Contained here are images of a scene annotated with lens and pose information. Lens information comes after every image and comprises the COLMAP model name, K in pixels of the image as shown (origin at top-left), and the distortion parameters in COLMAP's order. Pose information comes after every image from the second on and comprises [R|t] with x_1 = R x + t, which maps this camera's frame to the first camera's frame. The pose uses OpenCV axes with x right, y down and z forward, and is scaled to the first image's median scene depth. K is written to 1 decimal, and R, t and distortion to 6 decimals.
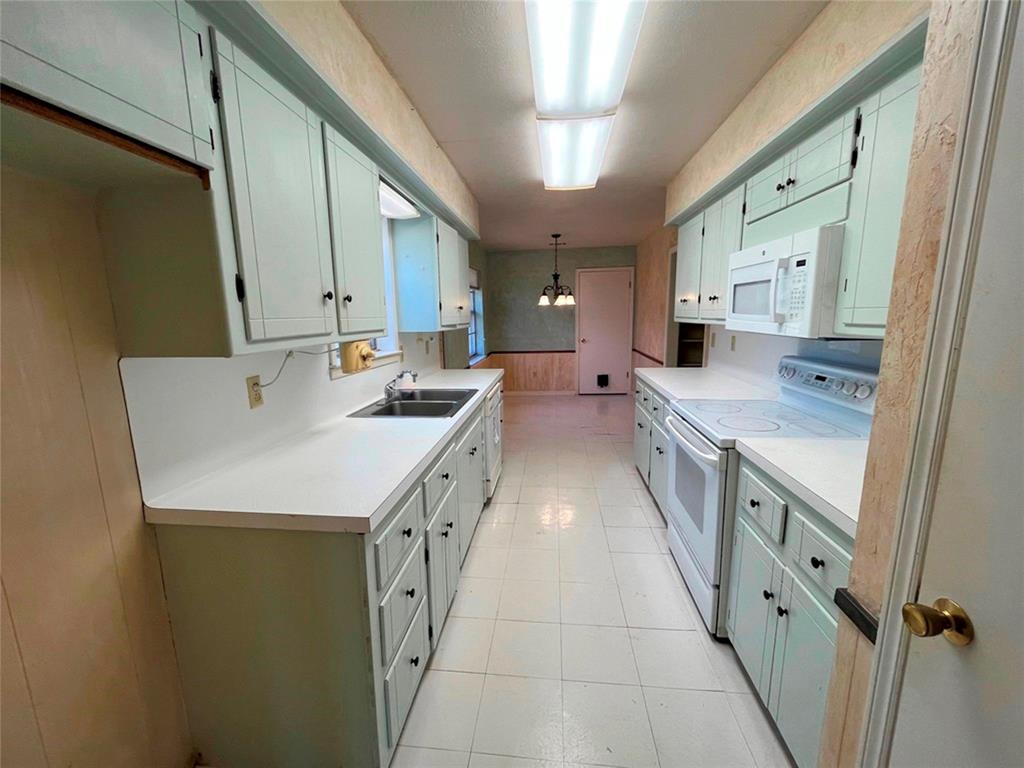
lens RADIAL K [[418.3, 0, 509.0], [0, 418.3, 384.3], [0, 0, 1]] dist [0.000721, 0.000157]
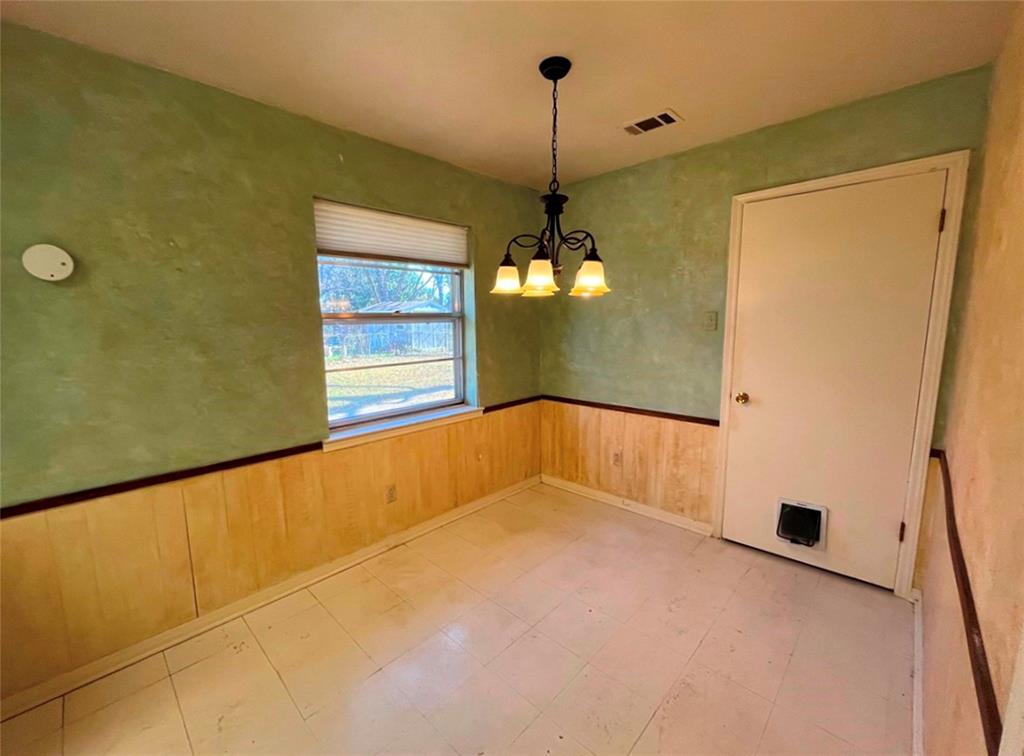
lens RADIAL K [[418.3, 0, 512.6], [0, 418.3, 380.6], [0, 0, 1]] dist [0.000721, 0.000157]
pose [[0.787640, 0.099796, -0.608000, 0.235747], [-0.110699, 0.993659, 0.019692, -0.103011], [0.606110, 0.051795, 0.793693, 0.593757]]
